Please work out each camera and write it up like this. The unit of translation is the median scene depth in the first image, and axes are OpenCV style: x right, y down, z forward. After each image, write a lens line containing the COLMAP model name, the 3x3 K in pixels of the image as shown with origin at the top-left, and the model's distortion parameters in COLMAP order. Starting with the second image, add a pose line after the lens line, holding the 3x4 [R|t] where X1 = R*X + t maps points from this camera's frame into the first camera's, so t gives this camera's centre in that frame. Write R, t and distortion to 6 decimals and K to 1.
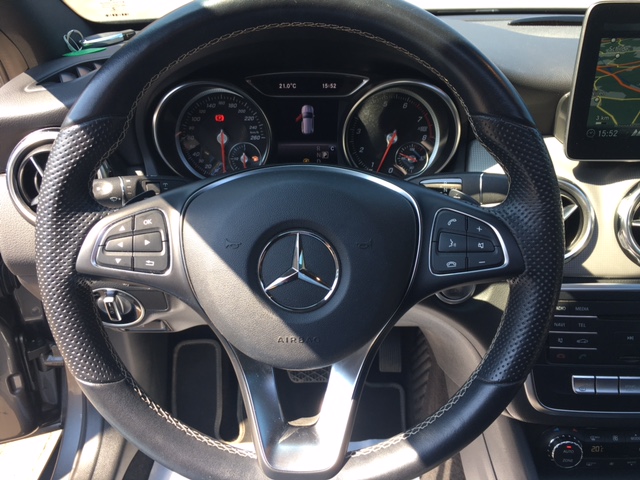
lens RADIAL K [[544.8, 0, 319.9], [0, 544.8, 241.3], [0, 0, 1]] dist [0.039658, -0.061792]
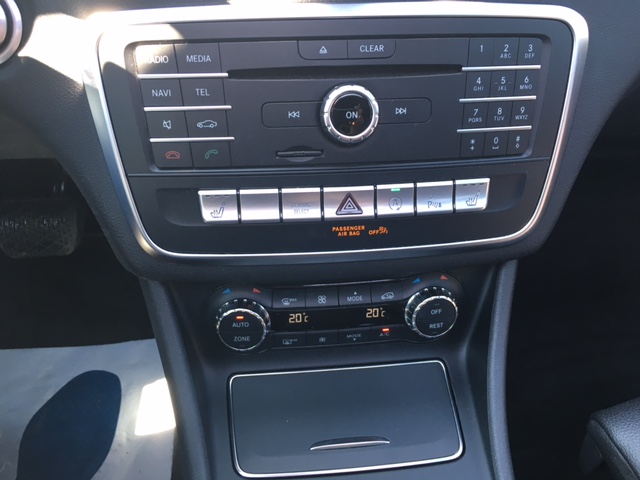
lens RADIAL K [[544.8, 0, 320.2], [0, 544.8, 238.7], [0, 0, 1]] dist [0.039658, -0.061792]
pose [[0.996524, -0.042806, 0.071466, 0.541715], [0.029035, 0.982562, 0.183653, 0.195909], [-0.078081, -0.180939, 0.980390, 0.450663]]
